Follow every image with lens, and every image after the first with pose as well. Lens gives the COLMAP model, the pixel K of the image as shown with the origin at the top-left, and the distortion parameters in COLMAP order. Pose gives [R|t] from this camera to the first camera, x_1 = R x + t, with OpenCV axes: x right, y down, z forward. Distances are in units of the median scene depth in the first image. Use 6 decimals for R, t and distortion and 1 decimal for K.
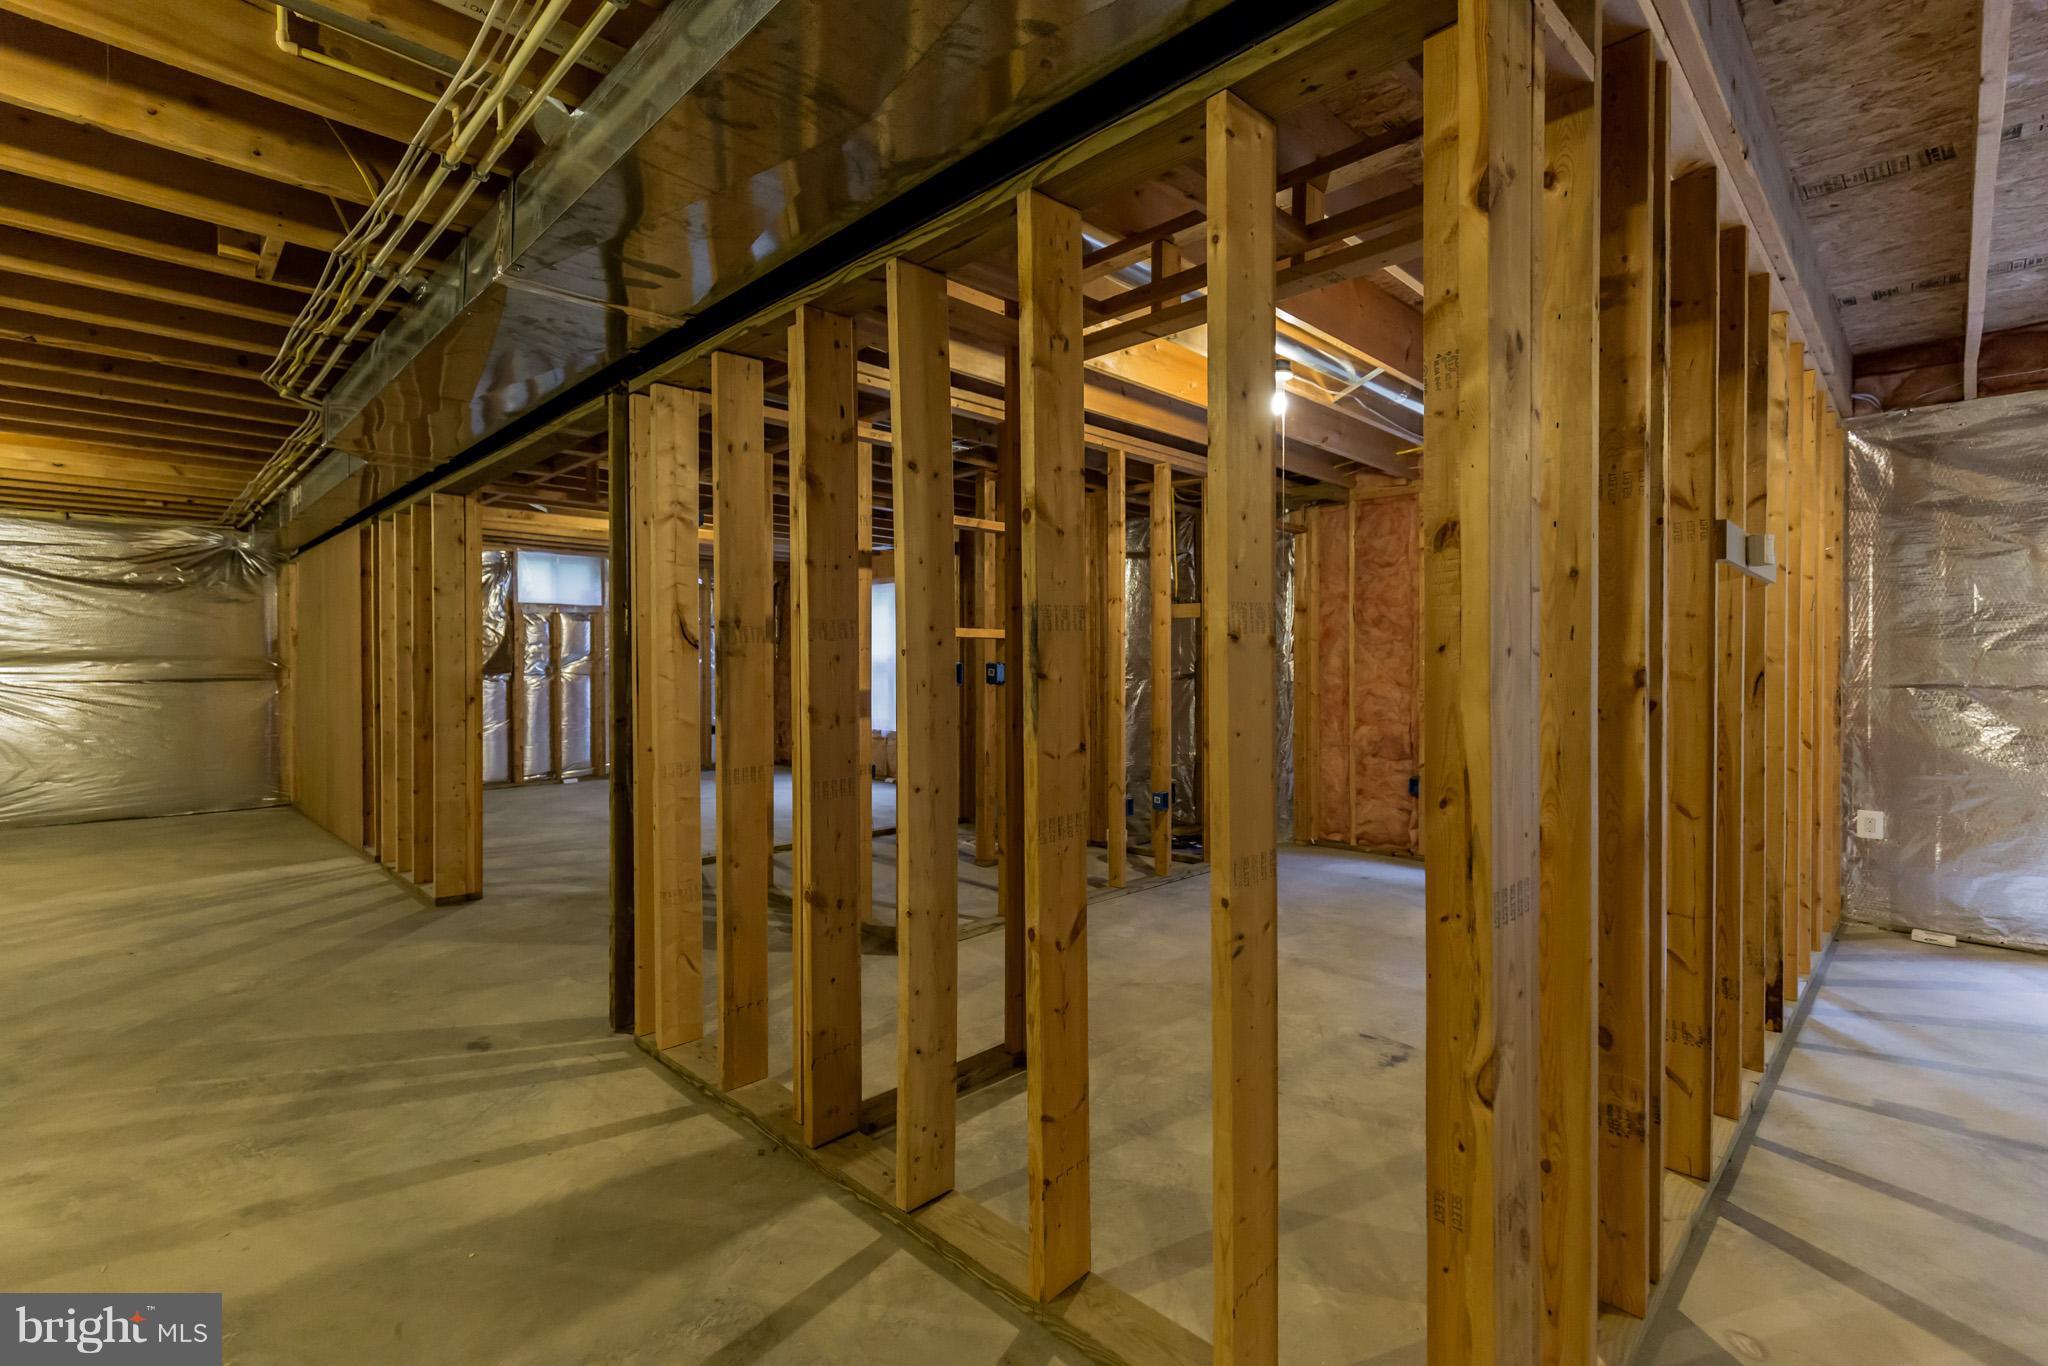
lens RADIAL K [[926.4, 0, 1030.2], [0, 926.4, 688.1], [0, 0, 1]] dist [0.002502, 0.000049]
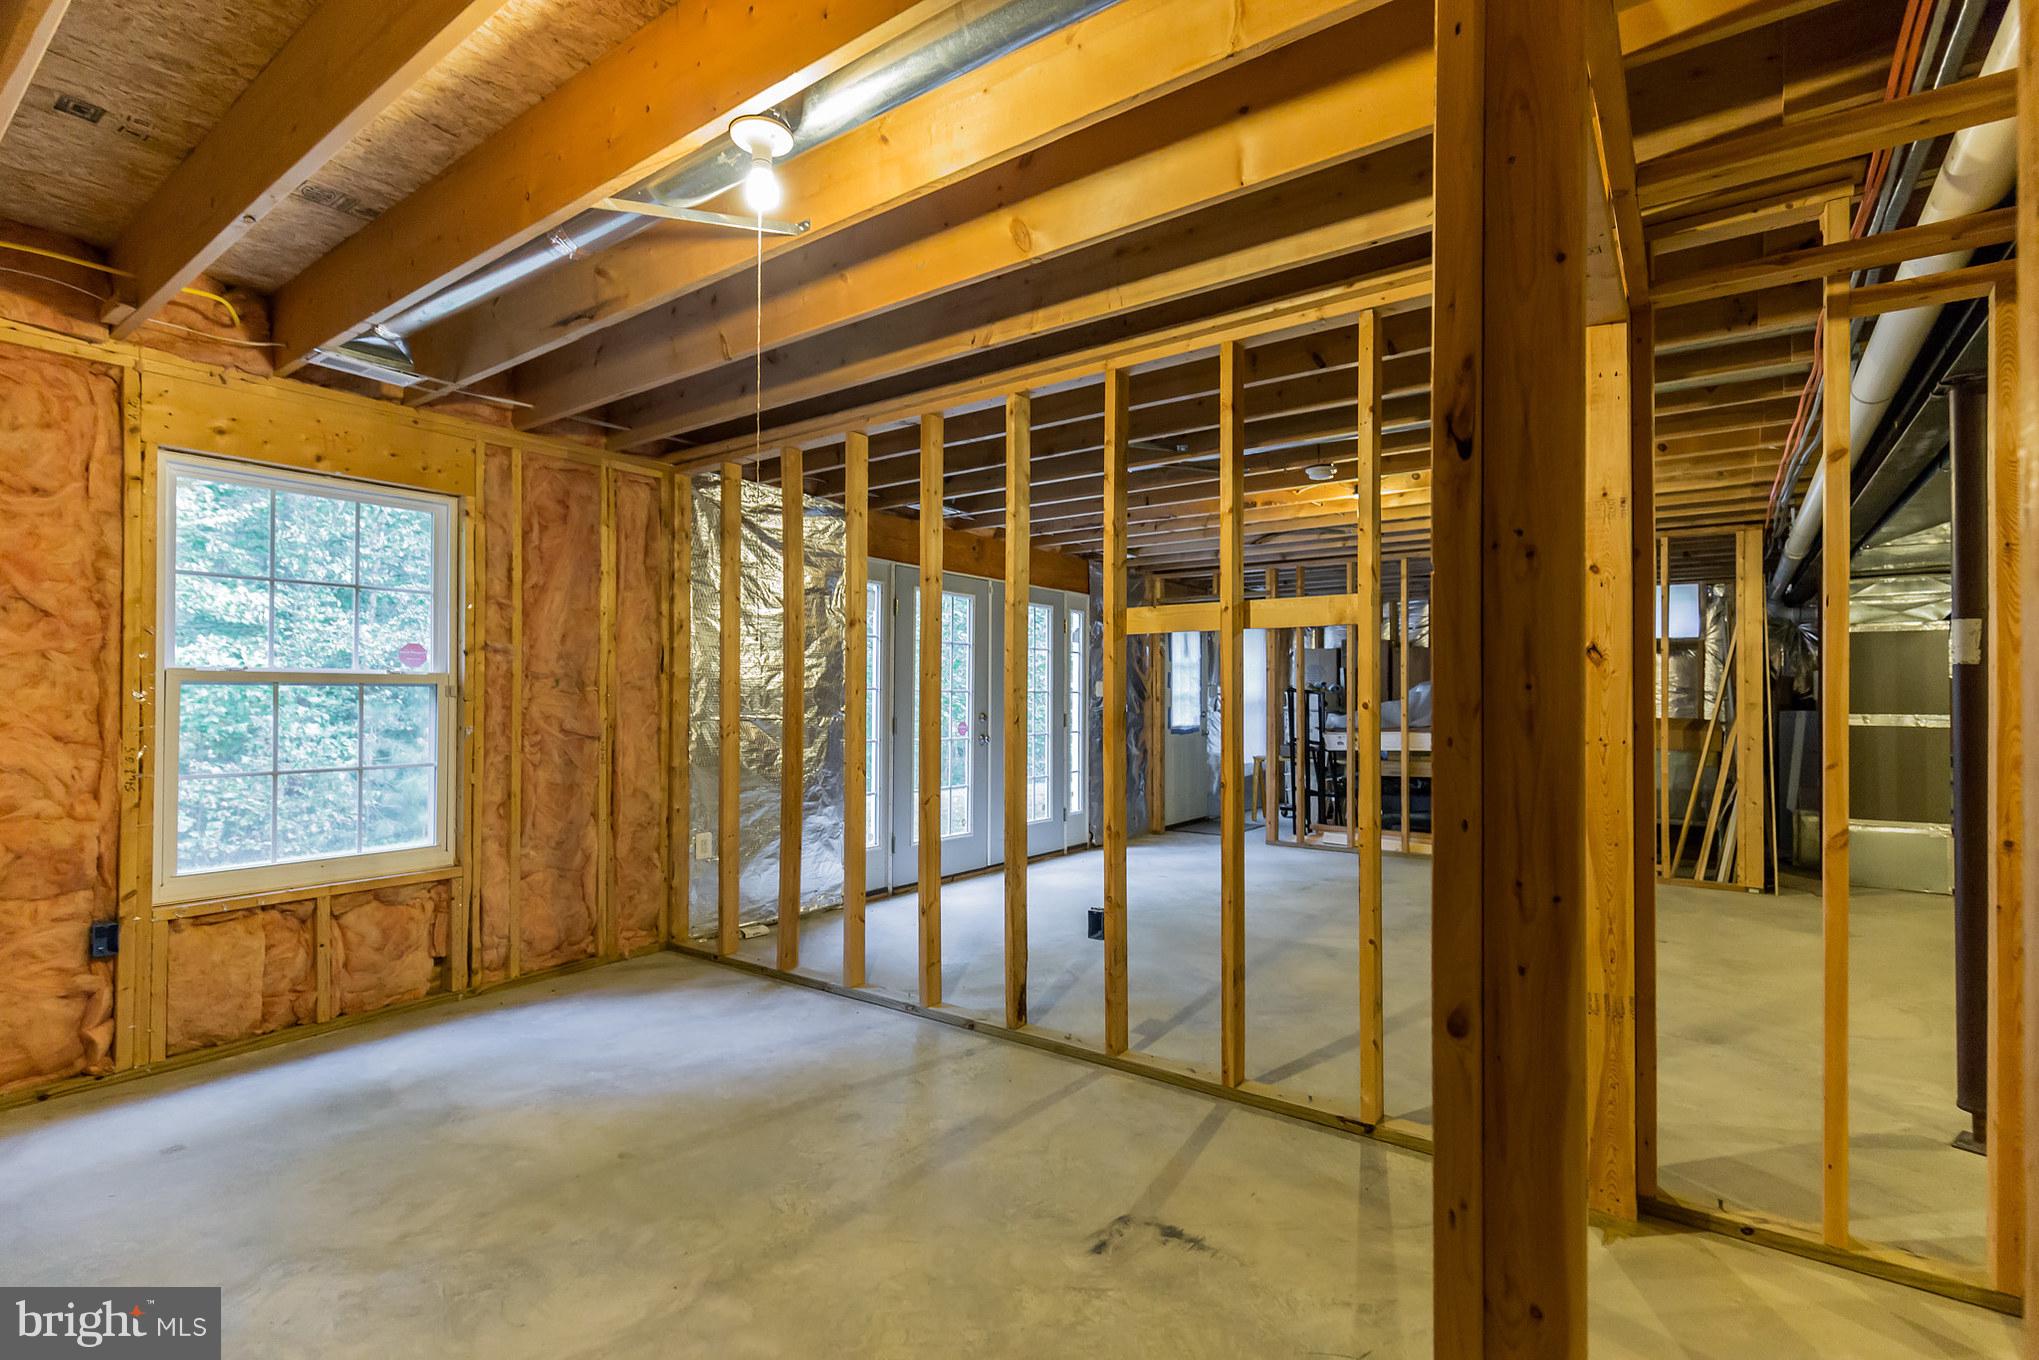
lens RADIAL K [[922.3, 0, 1025.7], [0, 922.3, 685.1], [0, 0, 1]] dist [0.002502, 0.000049]
pose [[-0.145013, 0.006387, 0.989409, -0.158916], [0.015942, 0.999864, -0.004118, -0.023384], [-0.989301, 0.015176, -0.145095, 0.568618]]
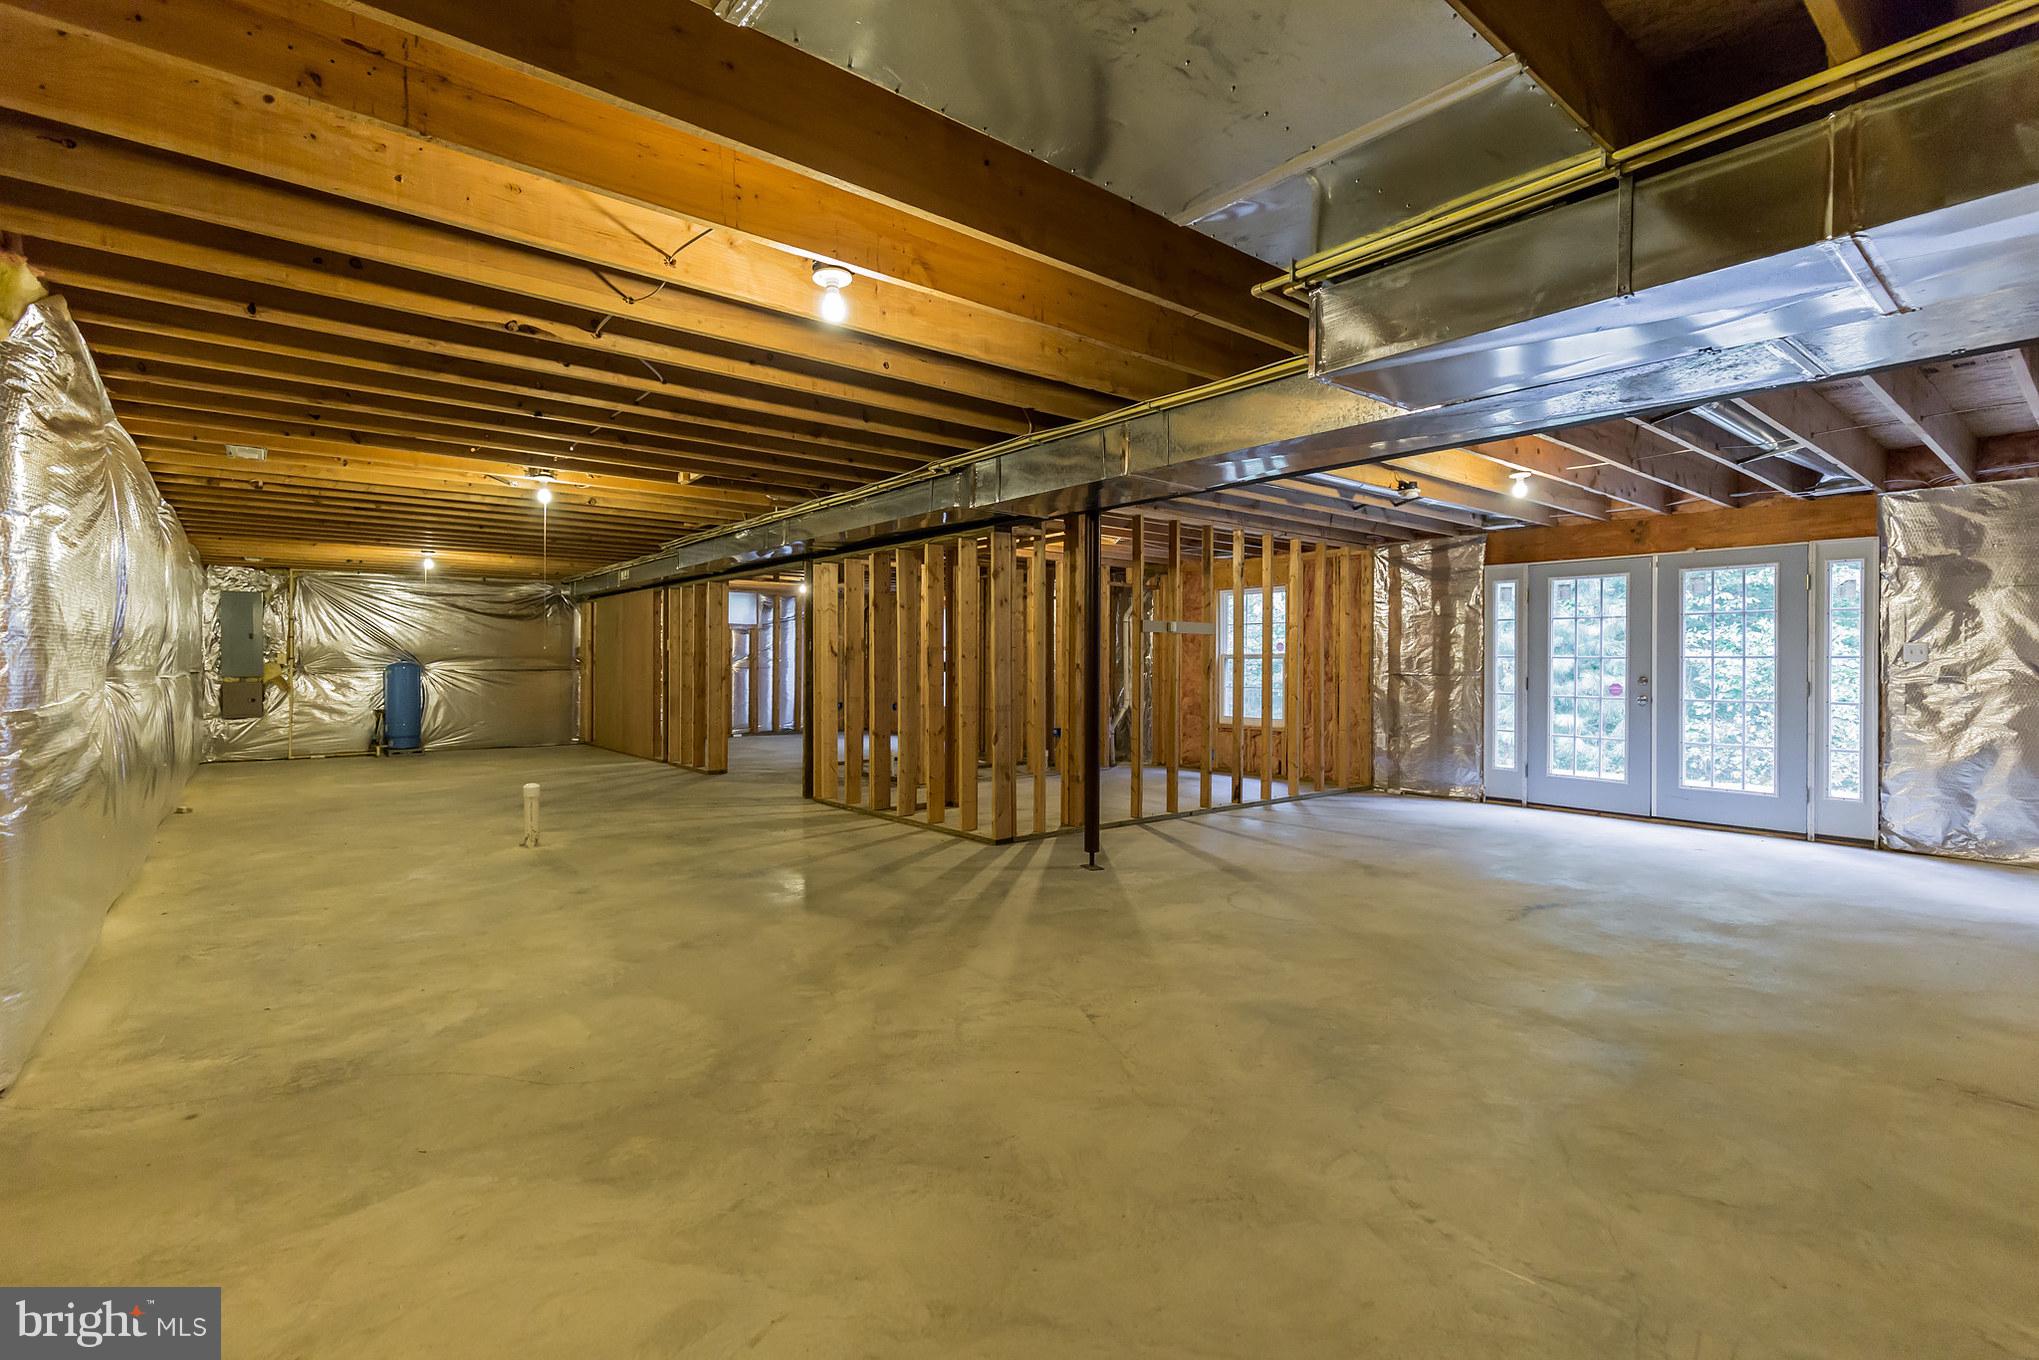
lens RADIAL K [[922.3, 0, 1025.7], [0, 922.3, 685.1], [0, 0, 1]] dist [0.002502, 0.000049]
pose [[0.995350, 0.006098, -0.096129, 0.229304], [-0.006253, 0.999980, -0.001311, 0.021388], [0.096119, 0.001906, 0.995368, -0.829113]]
